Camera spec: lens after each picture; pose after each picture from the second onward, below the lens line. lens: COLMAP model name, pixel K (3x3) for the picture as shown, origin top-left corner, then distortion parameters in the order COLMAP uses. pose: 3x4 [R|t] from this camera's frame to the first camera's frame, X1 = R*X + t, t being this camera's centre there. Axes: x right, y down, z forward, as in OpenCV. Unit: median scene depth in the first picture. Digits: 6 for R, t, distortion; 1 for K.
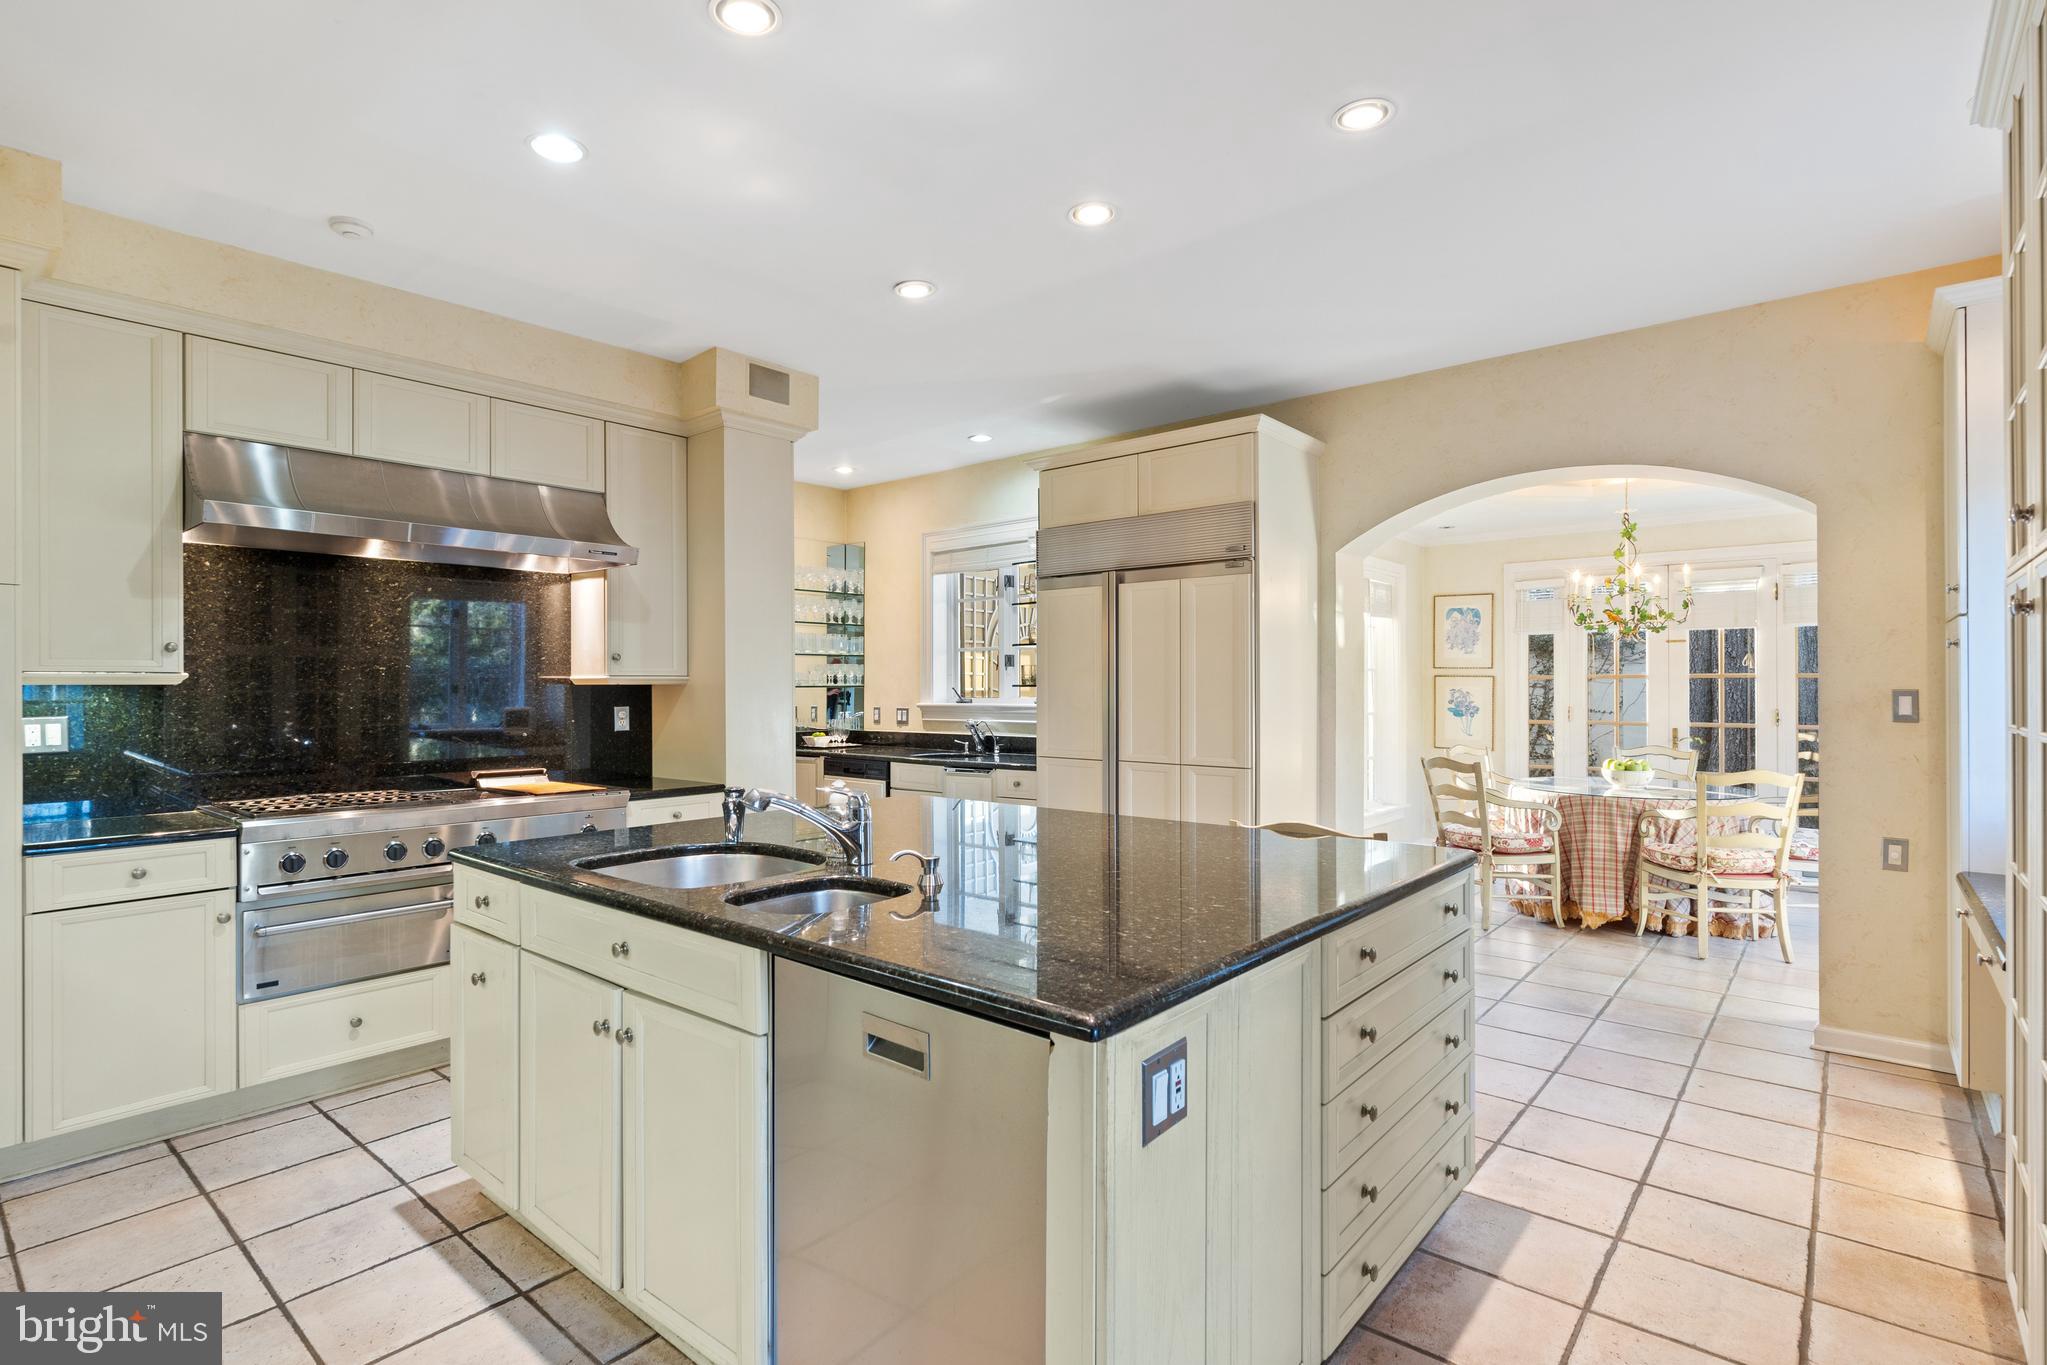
lens RADIAL K [[984.5, 0, 1016.0], [0, 984.5, 684.1], [0, 0, 1]] dist [-0.003399, 0.000238]
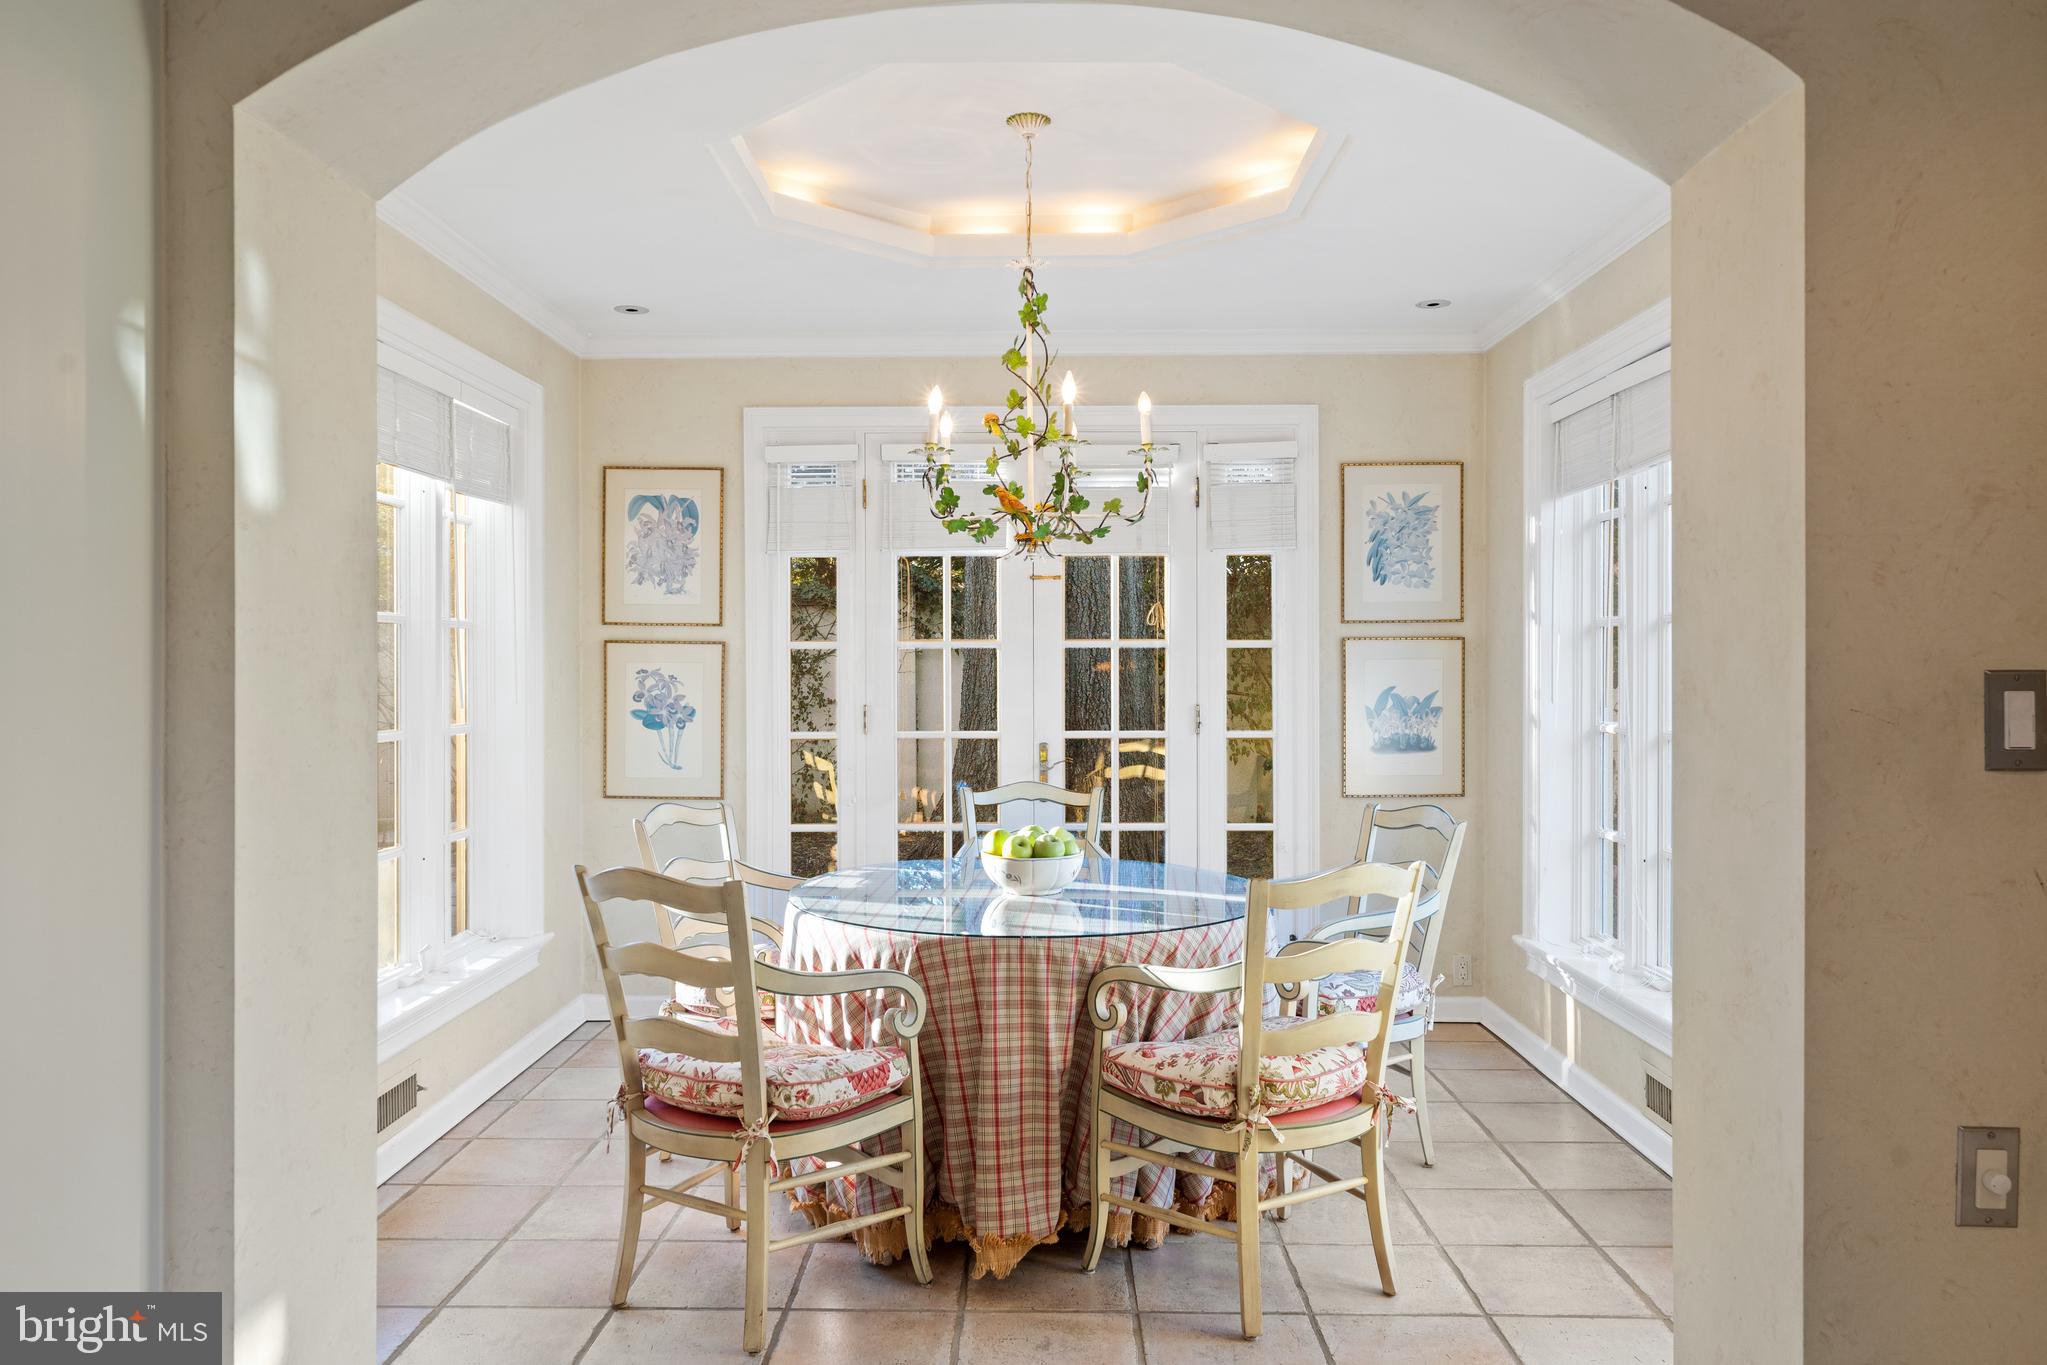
lens RADIAL K [[1436.9, 0, 1024.8], [0, 1436.9, 678.8], [0, 0, 1]] dist [-0.007119, -0.000152]
pose [[0.769506, -0.008499, 0.638583, 0.220331], [0.000896, 0.999925, 0.012228, 0.001275], [-0.638639, -0.008837, 0.769456, 0.533729]]
